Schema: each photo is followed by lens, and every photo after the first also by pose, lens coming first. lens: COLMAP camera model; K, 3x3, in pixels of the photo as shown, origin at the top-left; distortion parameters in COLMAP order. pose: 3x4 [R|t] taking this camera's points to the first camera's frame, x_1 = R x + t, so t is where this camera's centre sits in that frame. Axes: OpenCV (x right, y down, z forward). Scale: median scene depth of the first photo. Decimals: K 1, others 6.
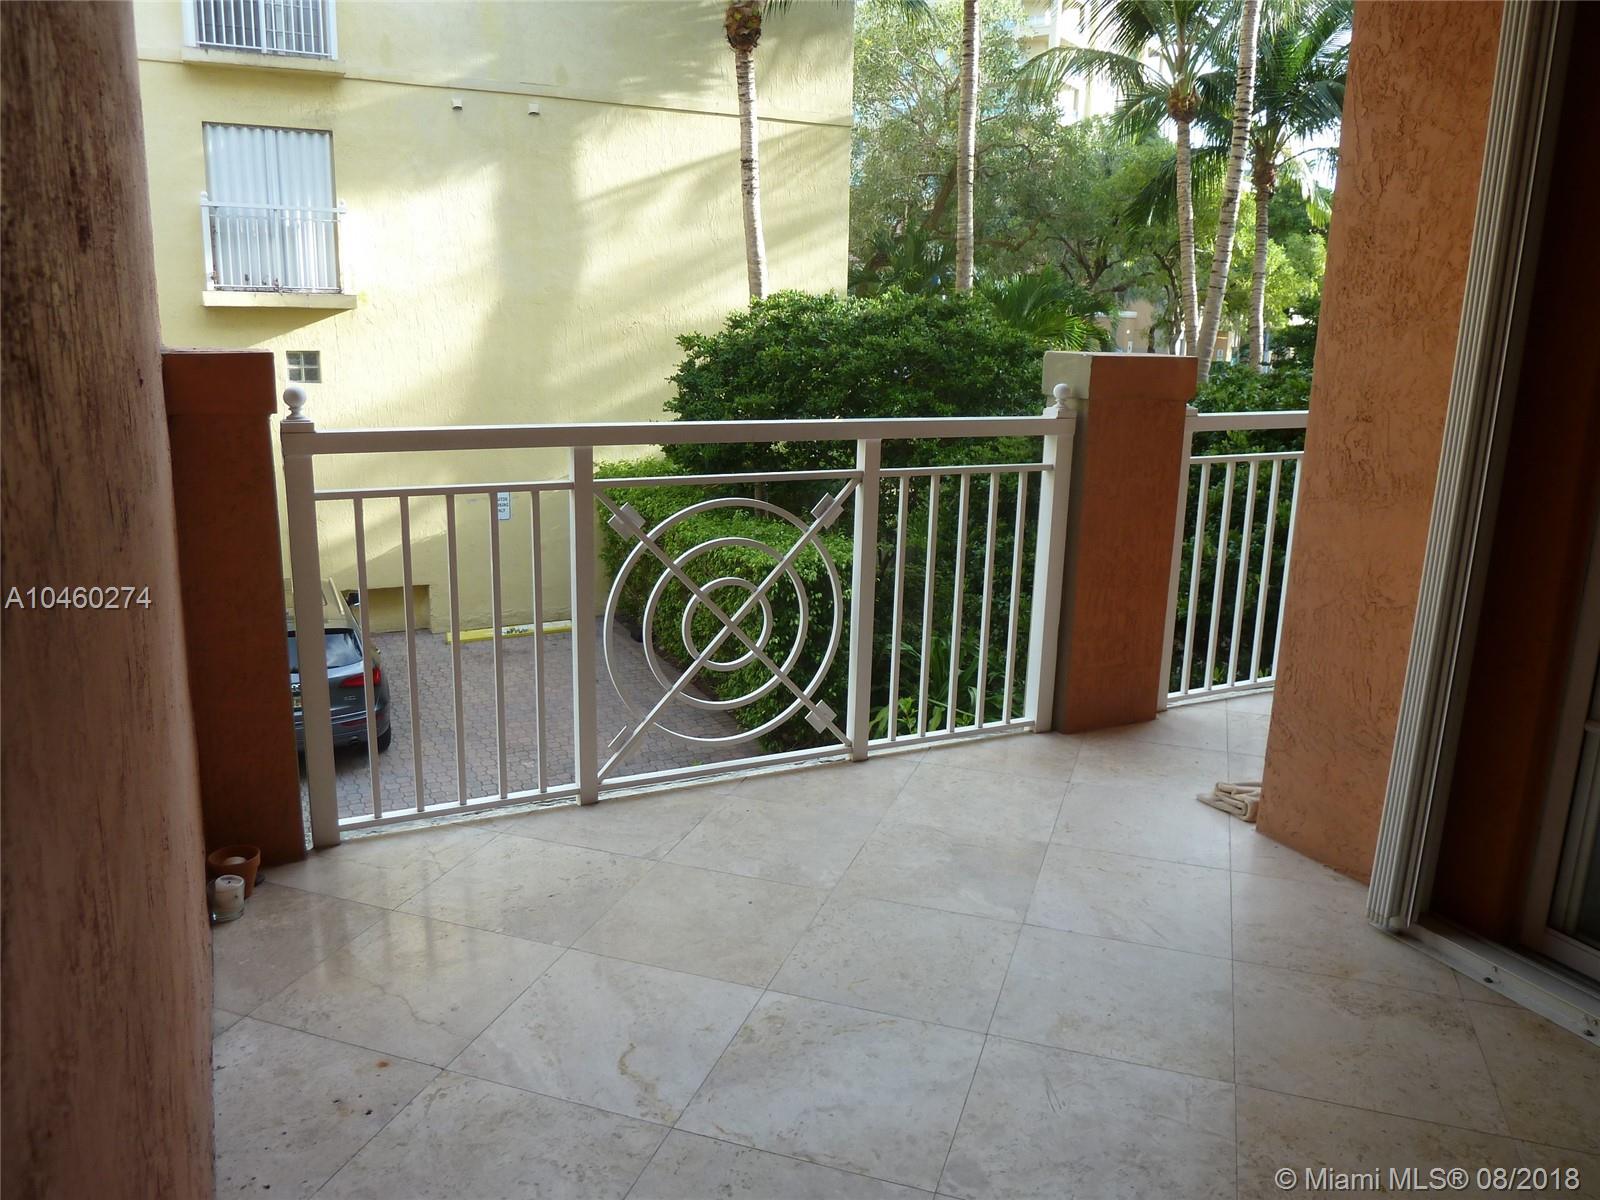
lens RADIAL K [[1188.9, 0, 801.5], [0, 1188.9, 598.7], [0, 0, 1]] dist [-0.034958, 0.006981]
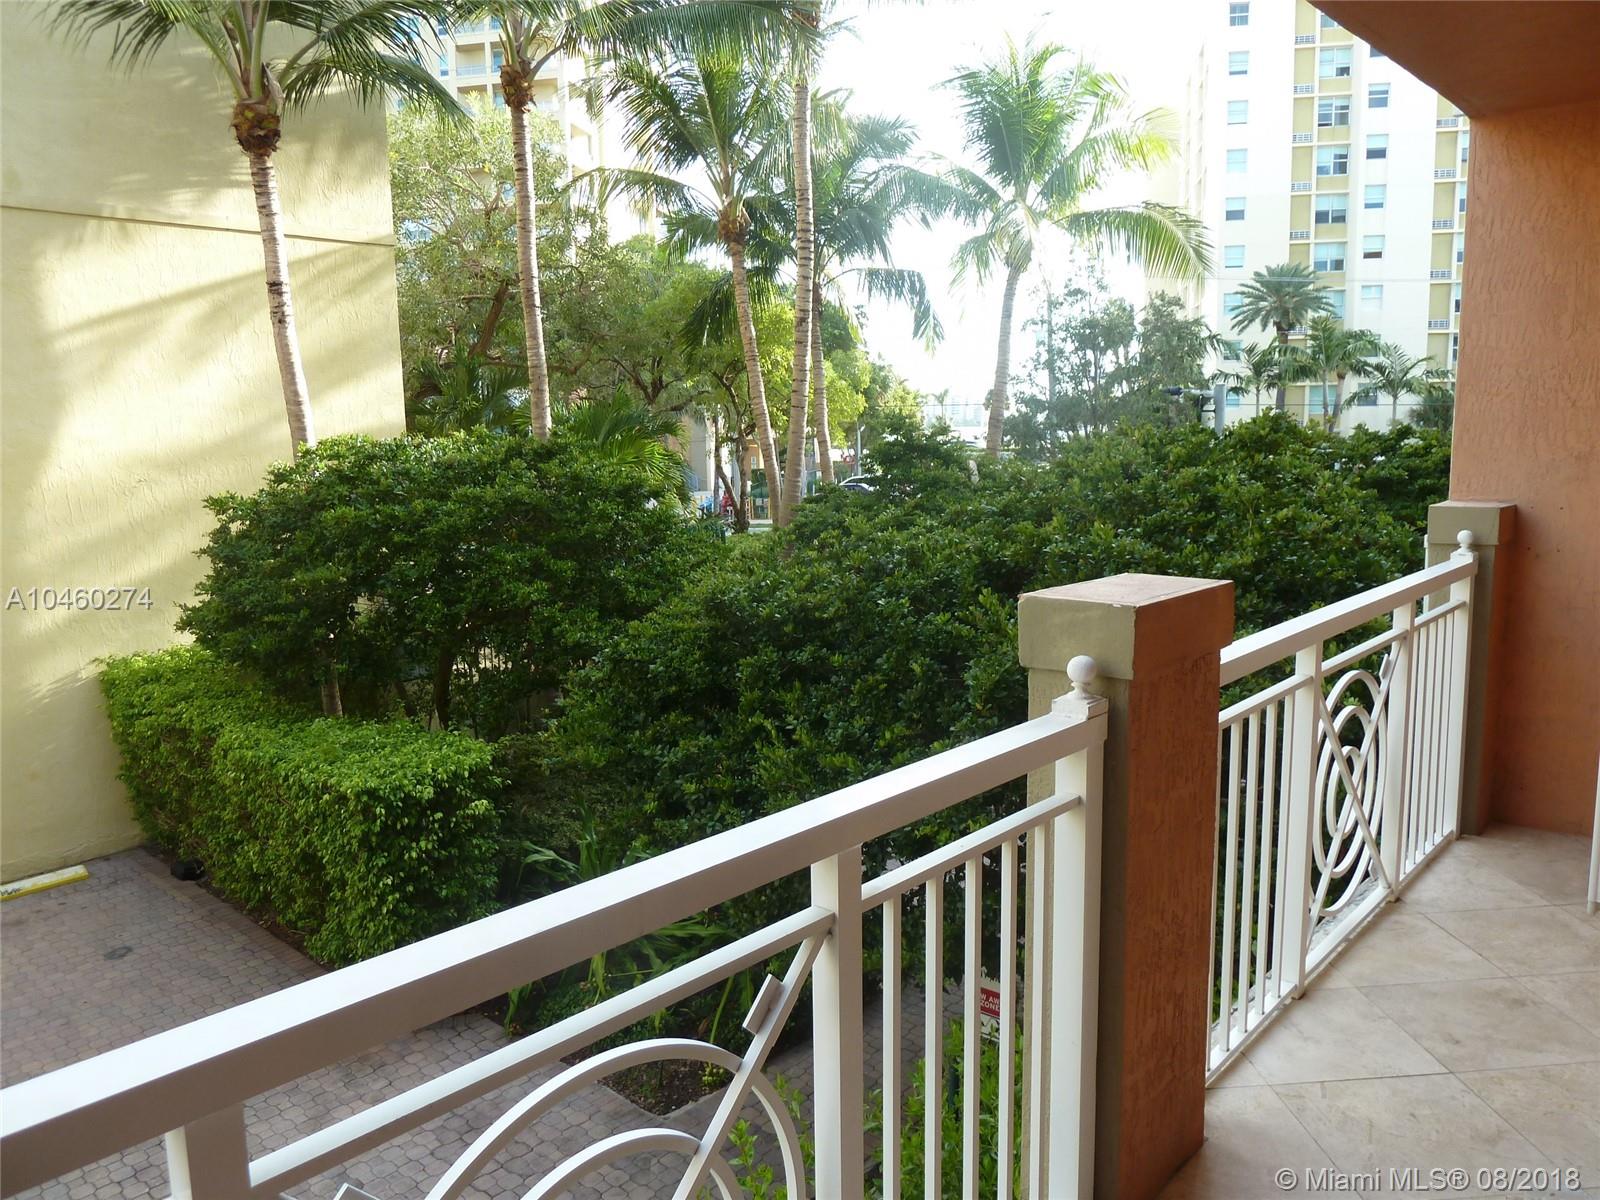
lens RADIAL K [[1188.9, 0, 798.2], [0, 1188.9, 600.1], [0, 0, 1]] dist [-0.034958, 0.006981]
pose [[0.926812, -0.096310, 0.362964, -0.026739], [0.129697, 0.989171, -0.068705, -0.044437], [-0.352417, 0.110751, 0.929267, 0.122271]]
